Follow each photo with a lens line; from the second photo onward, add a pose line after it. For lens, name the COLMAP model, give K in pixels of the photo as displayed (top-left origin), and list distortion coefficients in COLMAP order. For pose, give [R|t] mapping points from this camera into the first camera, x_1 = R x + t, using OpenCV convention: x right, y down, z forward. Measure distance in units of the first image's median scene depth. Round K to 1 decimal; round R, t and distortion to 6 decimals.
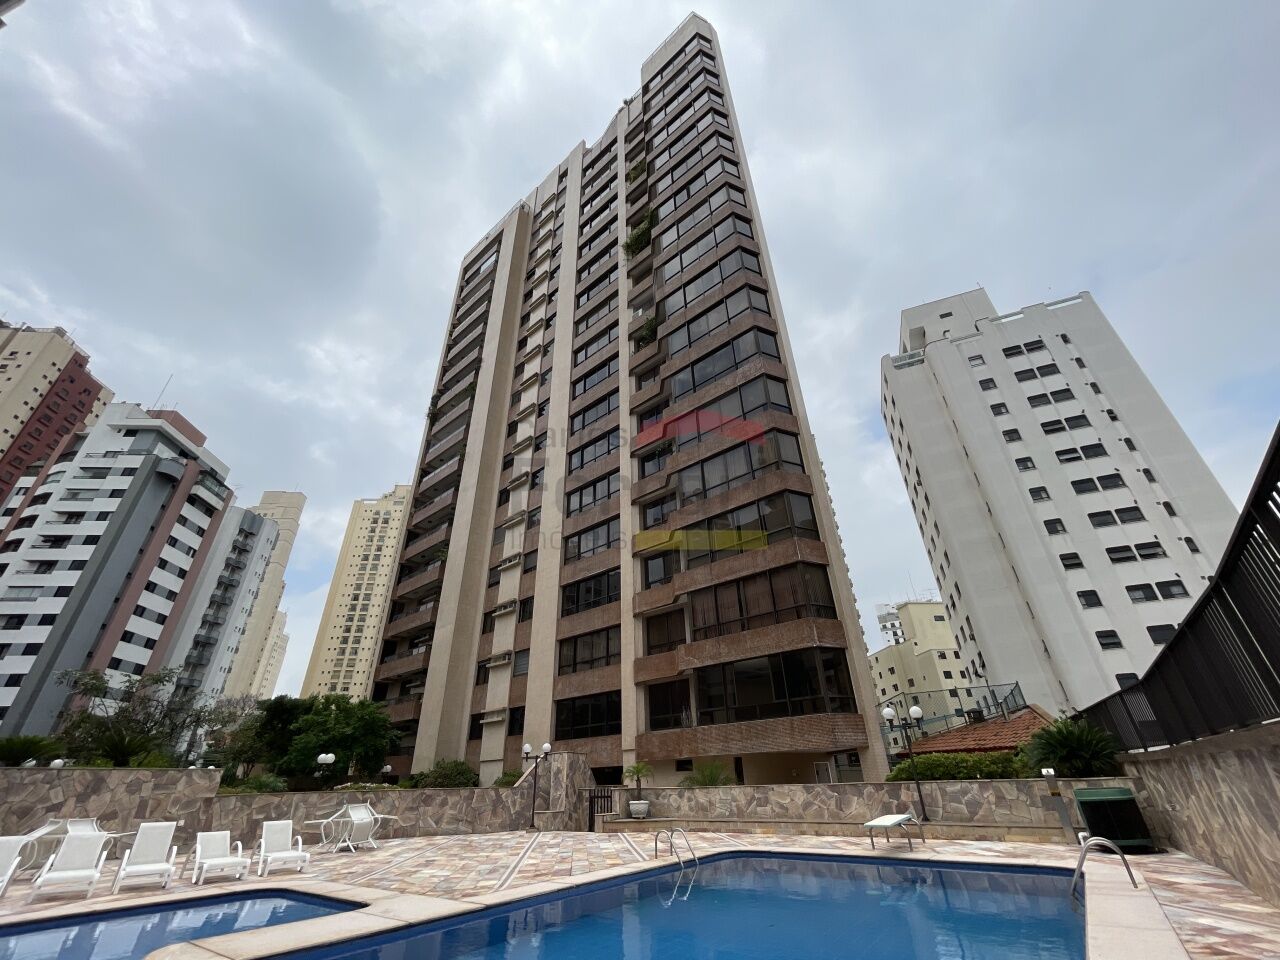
lens RADIAL K [[516.7, 0, 640.0], [0, 516.7, 480.0], [0, 0, 1]] dist [0.000628, 0.000024]
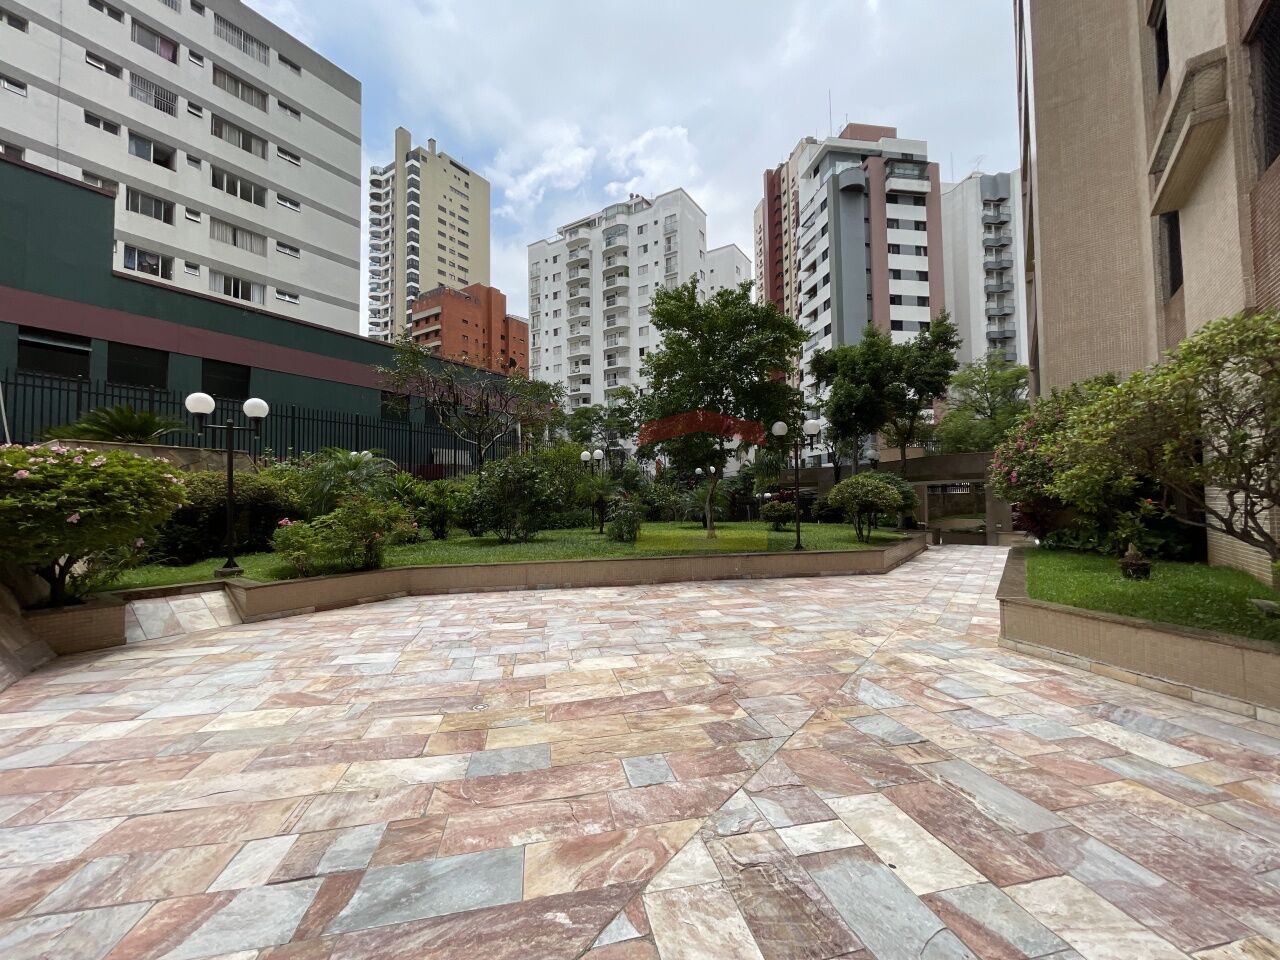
lens RADIAL K [[516.7, 0, 640.0], [0, 516.7, 480.0], [0, 0, 1]] dist [0.000628, 0.000024]
pose [[0.093719, 0.000574, -0.995599, -0.034977], [0.507050, 0.860566, 0.048226, 0.193245], [0.856806, -0.509338, 0.080360, 0.323719]]
